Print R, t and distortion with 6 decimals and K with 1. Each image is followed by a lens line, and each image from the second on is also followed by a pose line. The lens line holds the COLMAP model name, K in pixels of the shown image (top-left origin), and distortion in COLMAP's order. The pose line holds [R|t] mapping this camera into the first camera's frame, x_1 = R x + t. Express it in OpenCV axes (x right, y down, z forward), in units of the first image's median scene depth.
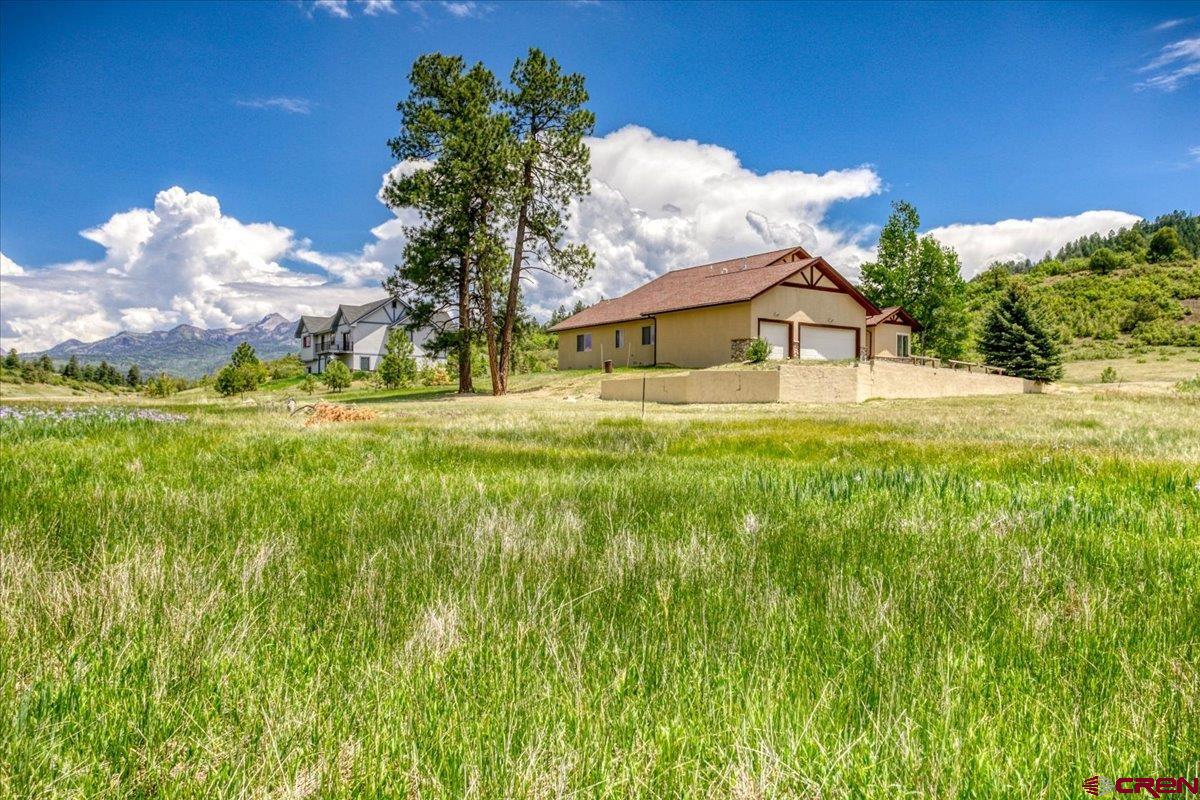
lens RADIAL K [[955.2, 0, 601.4], [0, 955.2, 404.7], [0, 0, 1]] dist [-0.003593, -0.001338]
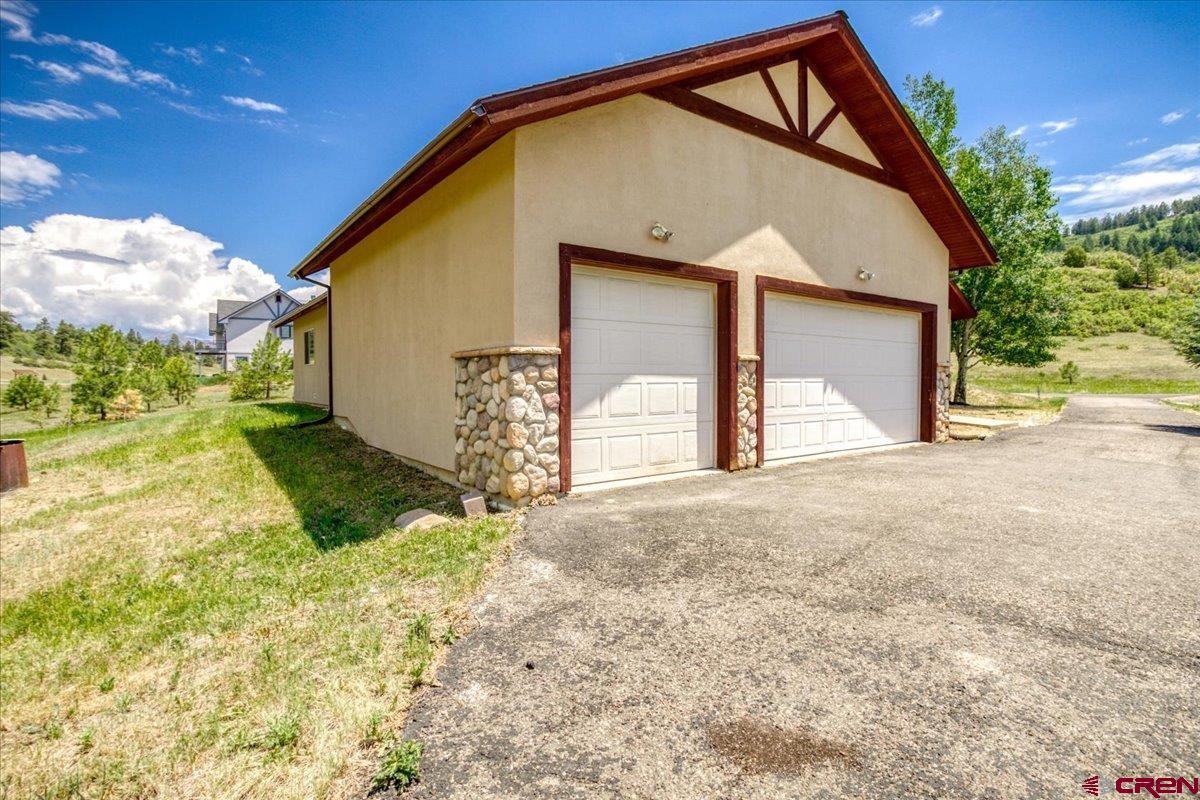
lens RADIAL K [[584.7, 0, 597.0], [0, 584.7, 389.6], [0, 0, 1]] dist [0.001080, 0.000350]
pose [[0.999930, -0.009095, 0.007572, 0.131395], [0.008861, 0.999497, 0.030464, -0.050024], [-0.007845, -0.030395, 0.999507, 0.679740]]
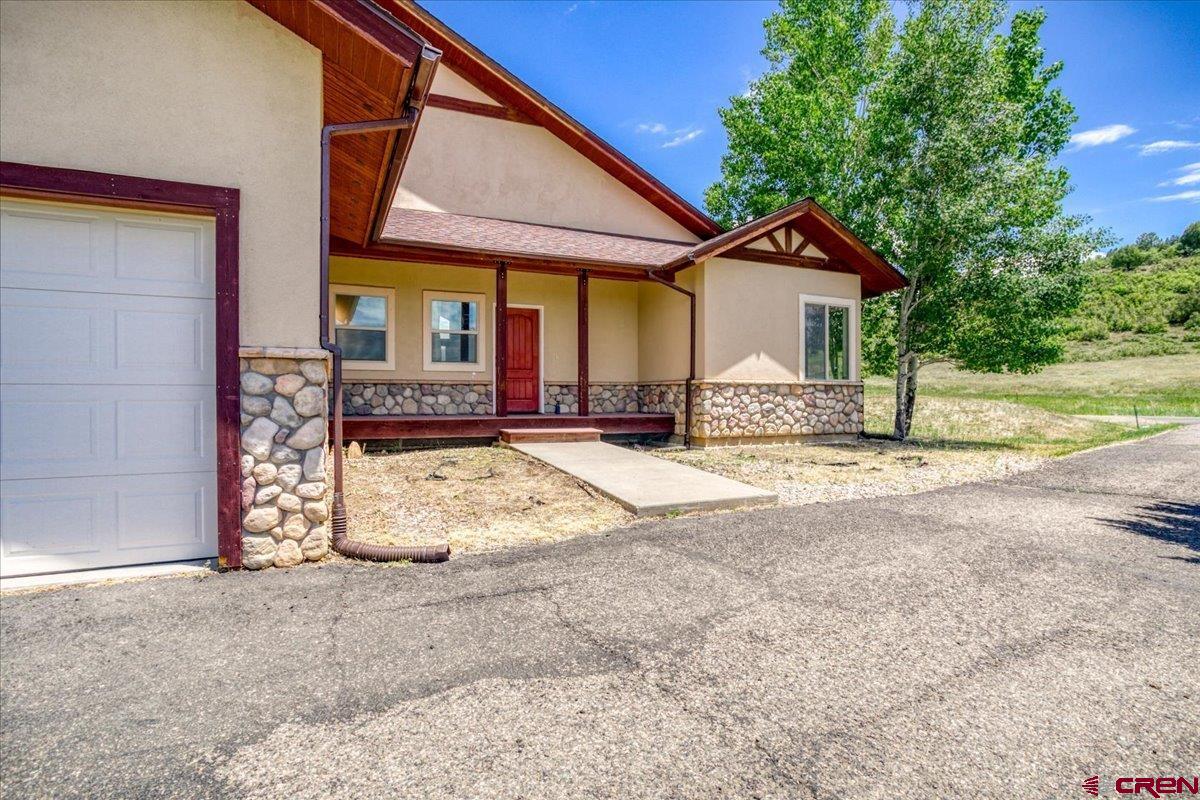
lens RADIAL K [[584.7, 0, 597.0], [0, 584.7, 389.6], [0, 0, 1]] dist [0.001080, 0.000350]
pose [[0.979424, -0.008703, -0.201625, 0.277362], [0.009367, 0.999953, 0.002335, -0.047415], [0.201595, -0.004176, 0.979460, 0.794871]]
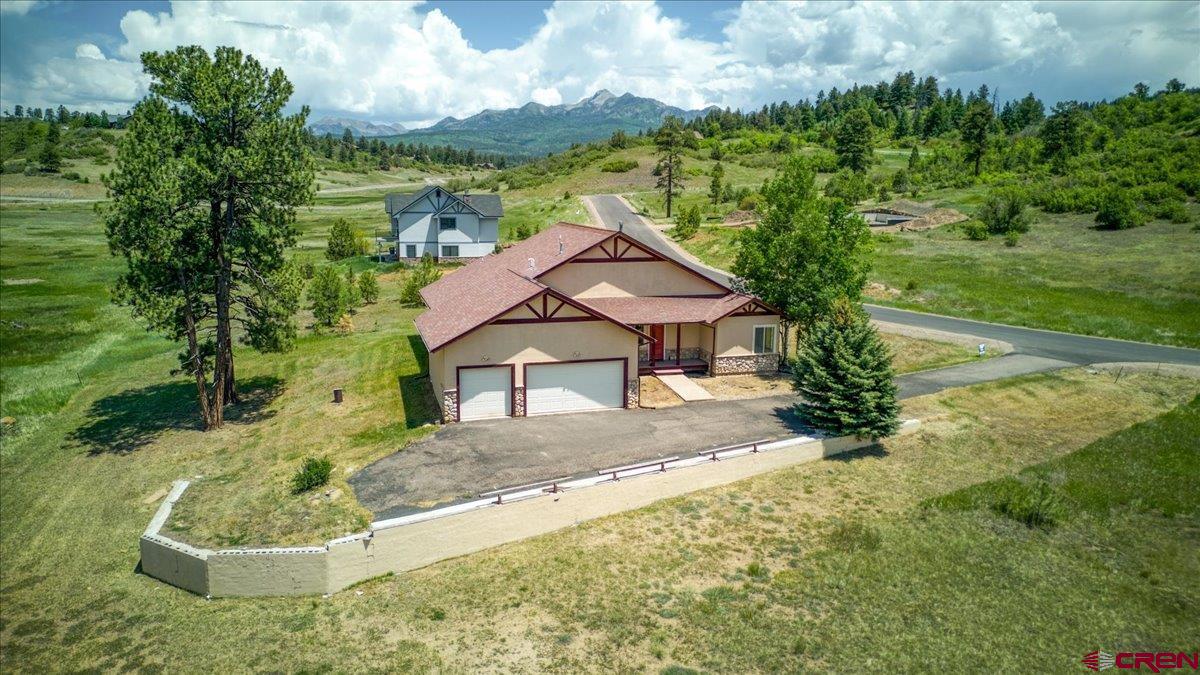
lens RADIAL K [[834.7, 0, 601.9], [0, 834.7, 334.7], [0, 0, 1]] dist [0.056522, -0.057707]
pose [[0.945211, 0.060368, -0.320829, 0.408144], [0.002876, 0.981176, 0.193093, -0.204153], [0.326447, -0.183437, 0.927245, 0.269595]]
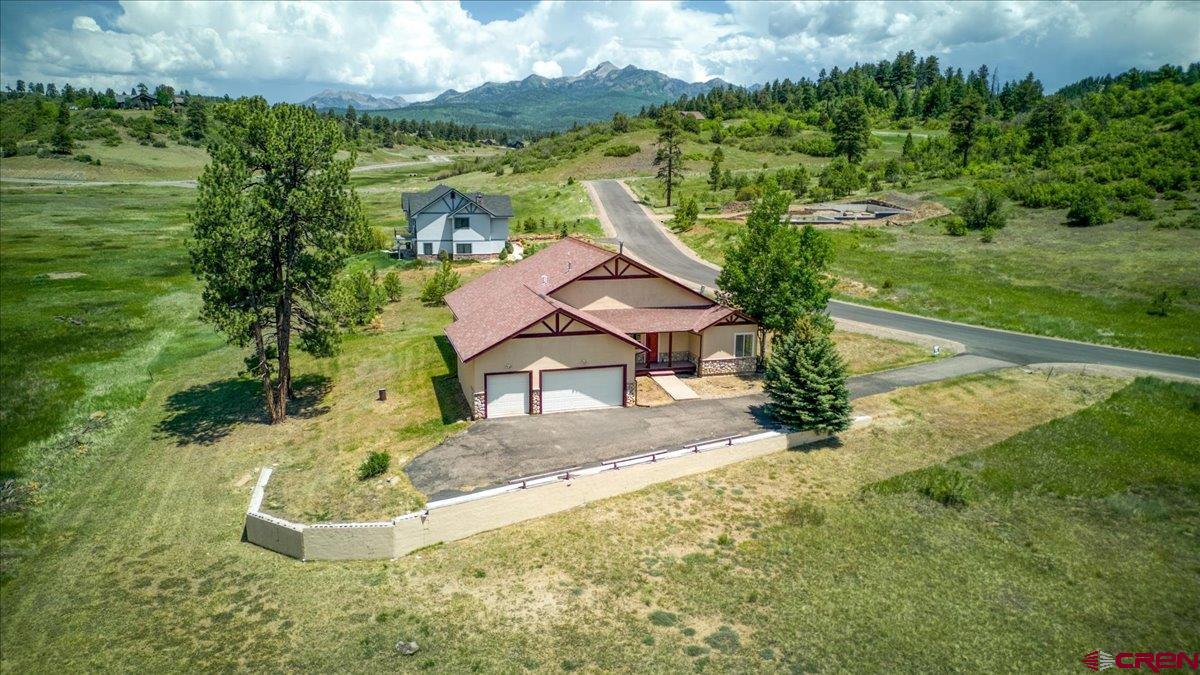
lens RADIAL K [[834.7, 0, 601.9], [0, 834.7, 334.7], [0, 0, 1]] dist [0.056522, -0.057707]
pose [[0.944267, 0.070313, -0.321585, 0.443802], [0.003270, 0.974870, 0.222751, -0.258093], [0.329165, -0.211388, 0.920307, 0.165422]]
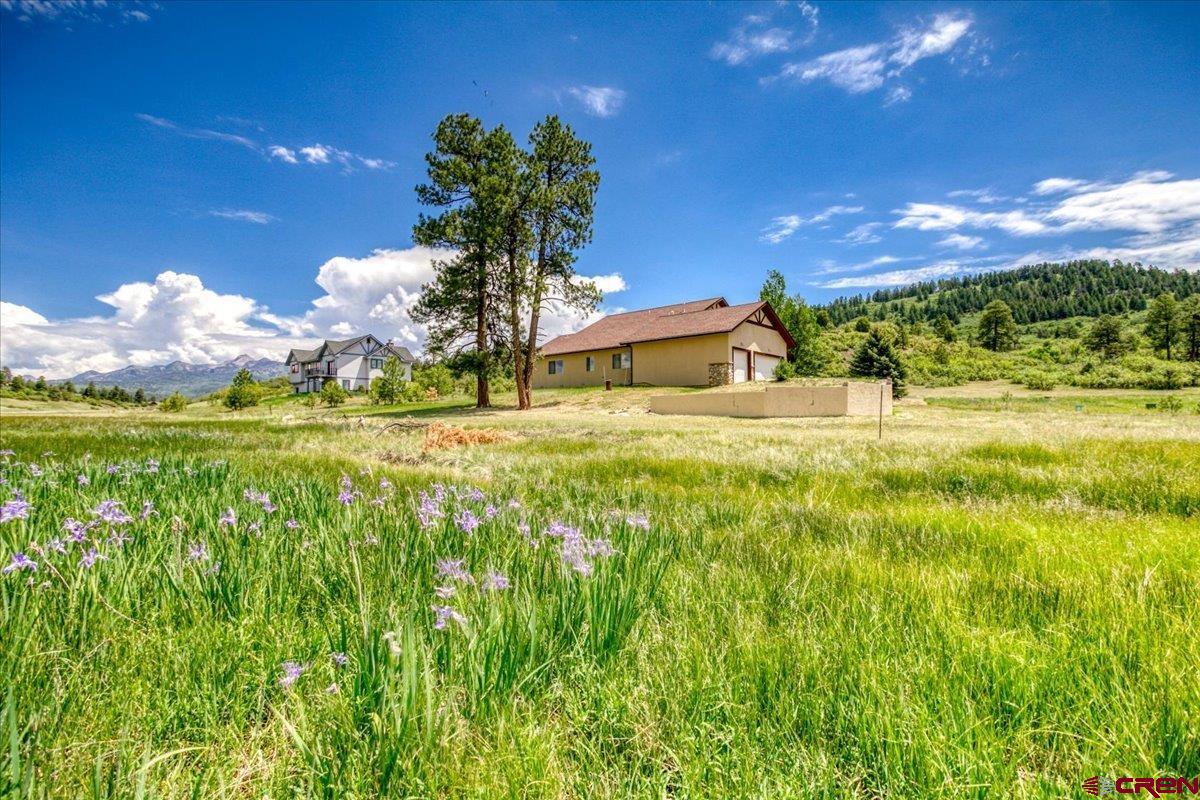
lens RADIAL K [[577.4, 0, 599.6], [0, 577.4, 413.1], [0, 0, 1]] dist [-0.074482, 0.037196]
pose [[0.972626, -0.006661, 0.232279, -0.139332], [0.006539, 0.999978, 0.001293, -0.004433], [-0.232283, 0.000262, 0.972648, 0.239153]]
